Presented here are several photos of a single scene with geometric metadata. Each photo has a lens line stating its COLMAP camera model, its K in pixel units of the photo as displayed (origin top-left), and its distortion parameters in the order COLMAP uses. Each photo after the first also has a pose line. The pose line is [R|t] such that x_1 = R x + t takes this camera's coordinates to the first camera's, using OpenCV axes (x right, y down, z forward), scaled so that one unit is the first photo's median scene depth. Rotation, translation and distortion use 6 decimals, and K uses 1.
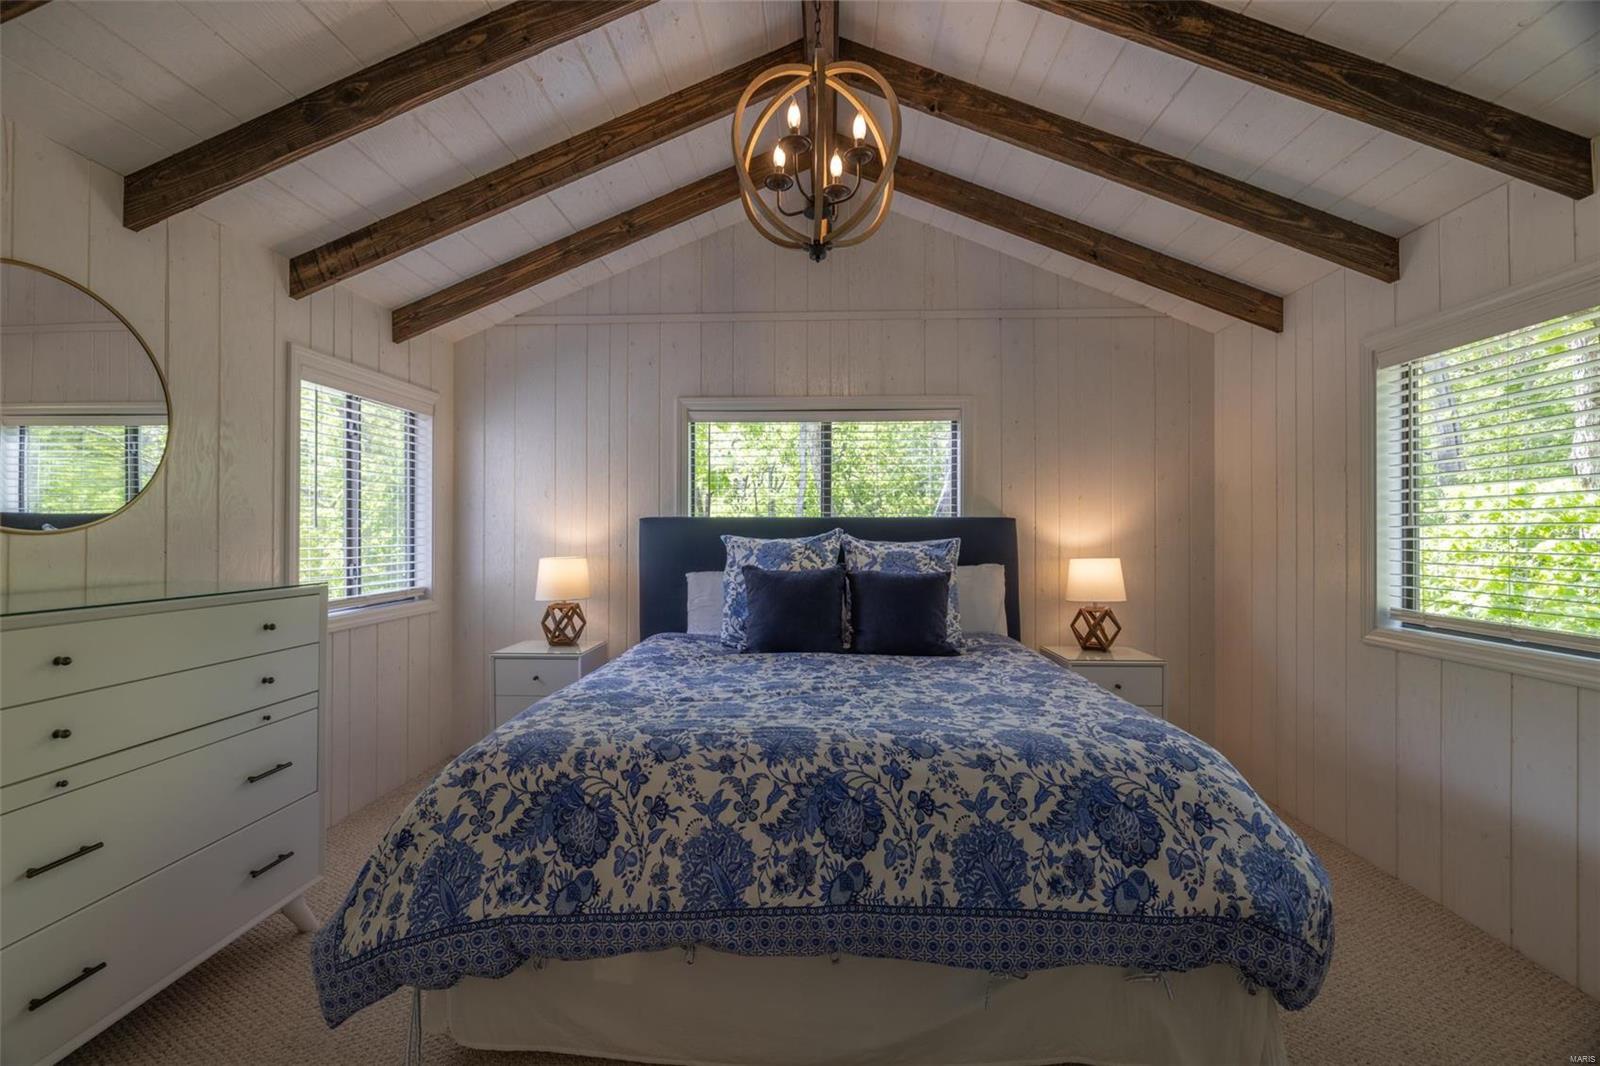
lens RADIAL K [[669.0, 0, 795.8], [0, 669.0, 531.8], [0, 0, 1]] dist [-0.001533, -0.000243]
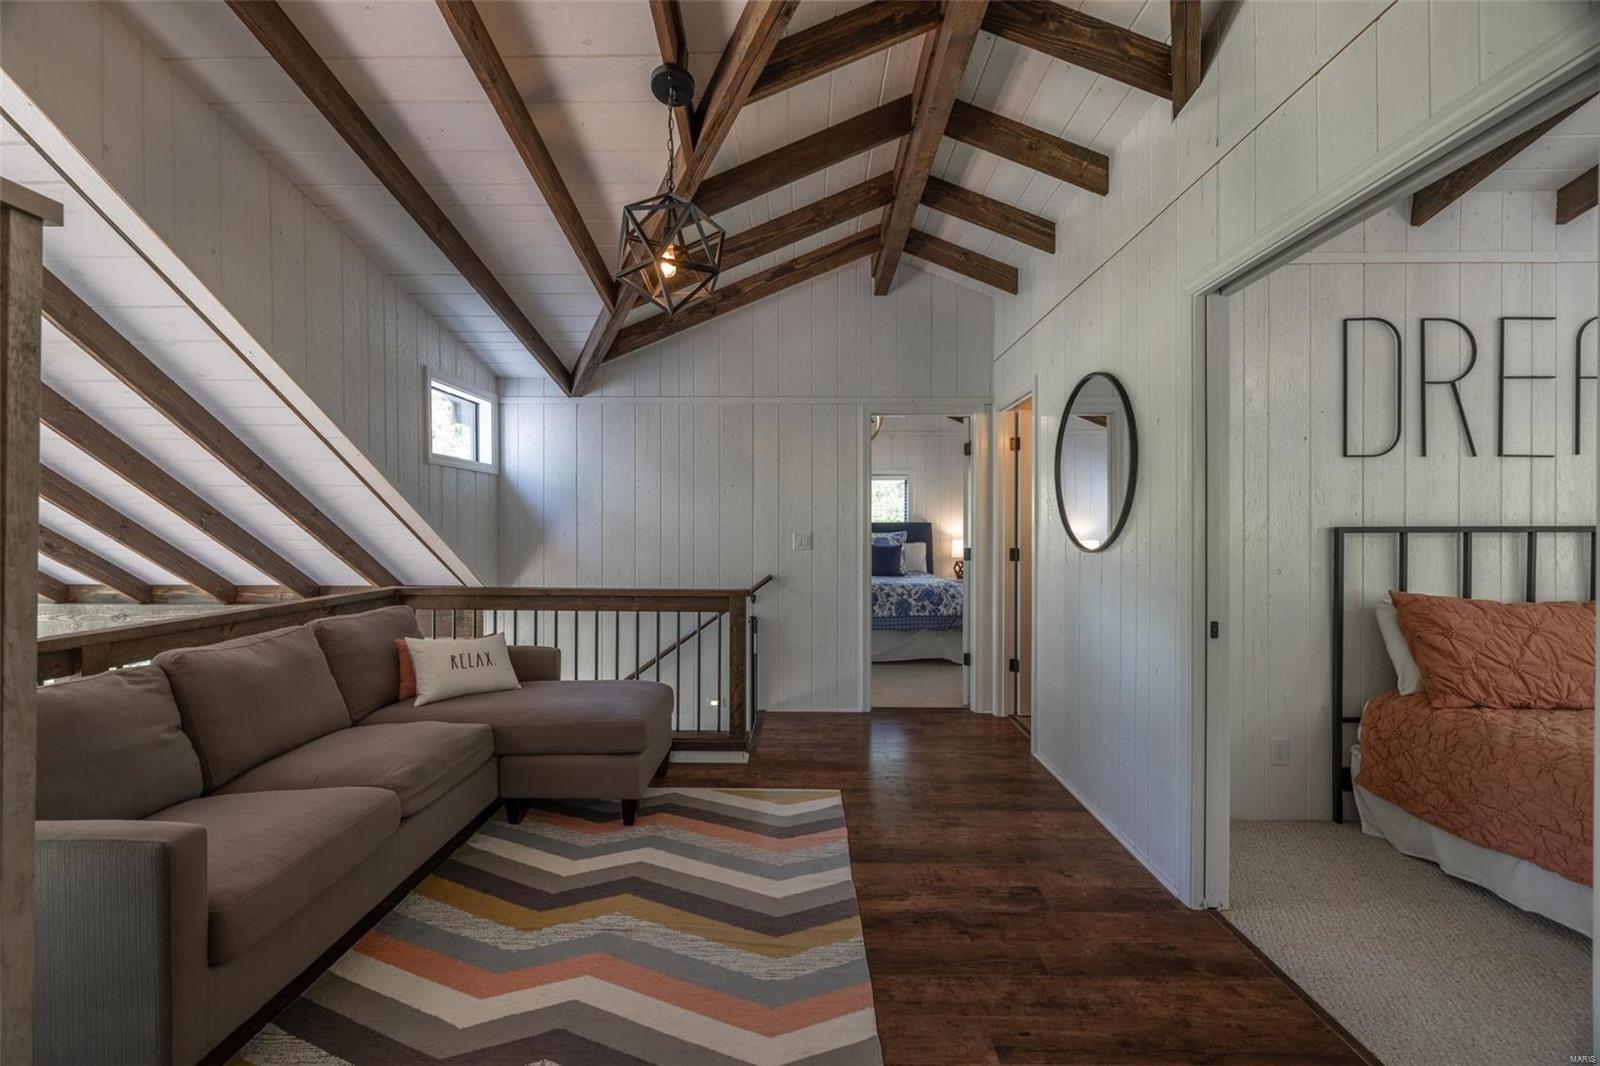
lens RADIAL K [[669.0, 0, 795.8], [0, 669.0, 531.8], [0, 0, 1]] dist [-0.001533, -0.000243]
pose [[0.999668, -0.002973, 0.025611, -0.226979], [0.002771, 0.999965, 0.007923, -0.008946], [-0.025634, -0.007850, 0.999641, -1.467355]]
